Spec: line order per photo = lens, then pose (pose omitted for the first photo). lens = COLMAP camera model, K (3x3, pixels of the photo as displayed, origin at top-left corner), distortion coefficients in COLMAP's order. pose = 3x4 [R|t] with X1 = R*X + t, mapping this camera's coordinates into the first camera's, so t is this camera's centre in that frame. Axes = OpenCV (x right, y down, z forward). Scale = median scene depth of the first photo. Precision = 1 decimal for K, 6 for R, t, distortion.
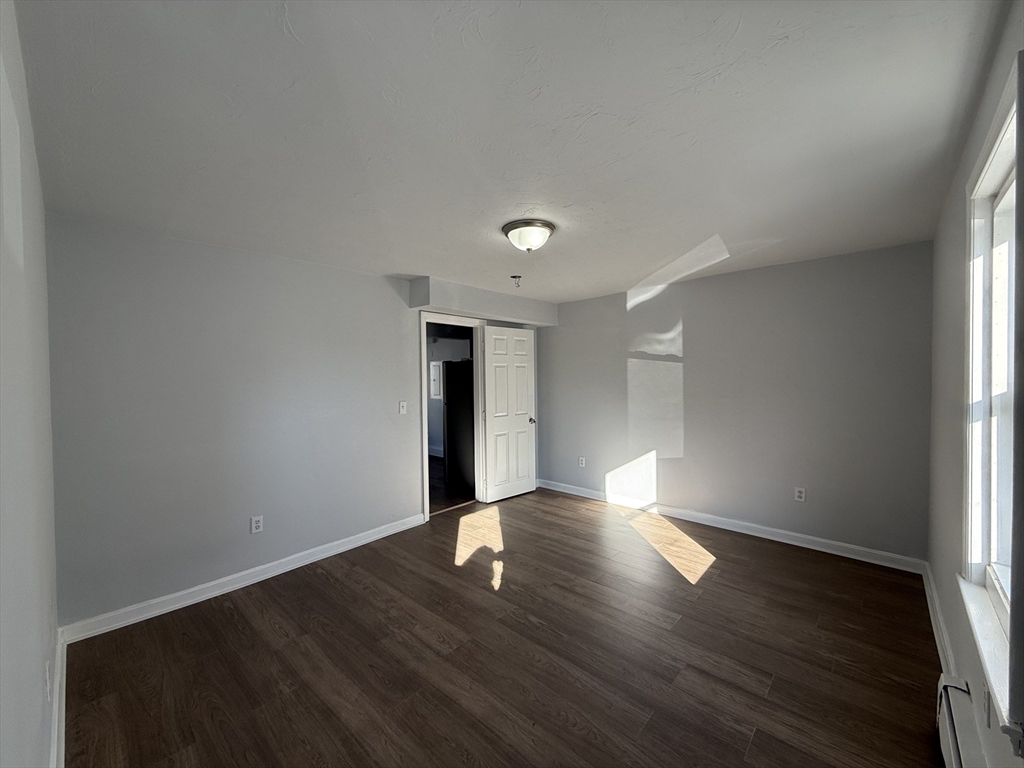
lens RADIAL K [[410.1, 0, 511.5], [0, 410.1, 379.5], [0, 0, 1]] dist [0.001677, 0.000098]
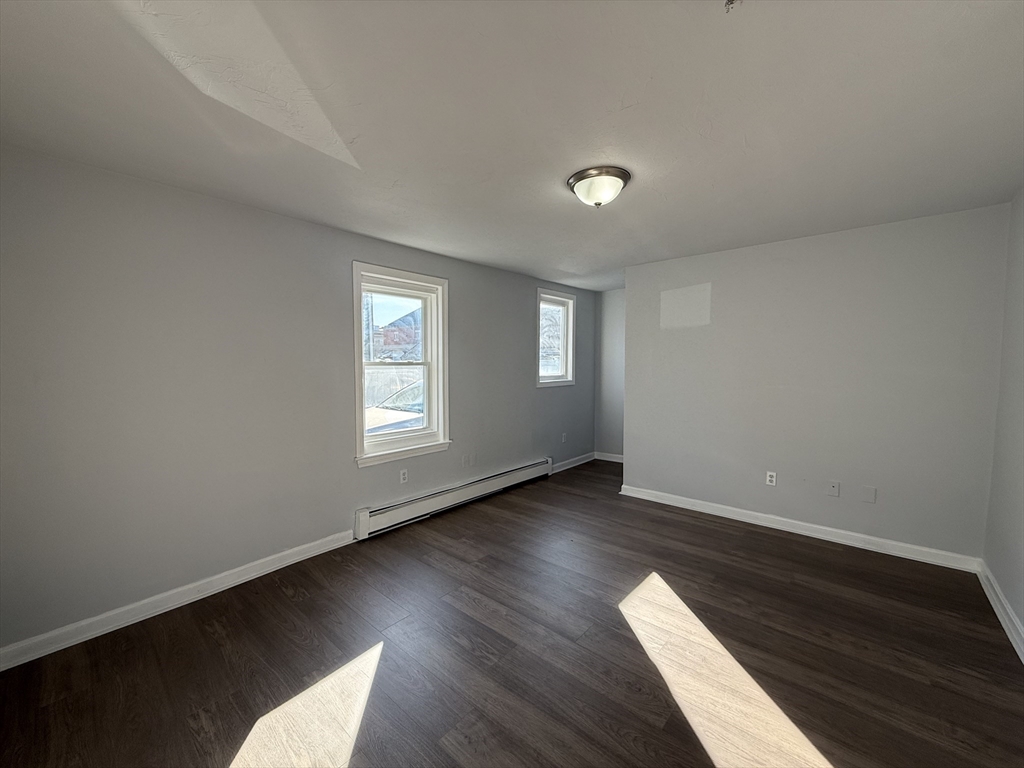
lens RADIAL K [[410.1, 0, 509.3], [0, 410.1, 382.2], [0, 0, 1]] dist [0.001677, 0.000098]
pose [[-0.999676, 0.017527, -0.018477, 0.316158], [0.016324, 0.997857, 0.063369, -0.001900], [0.019549, 0.063047, -0.997819, 2.404598]]
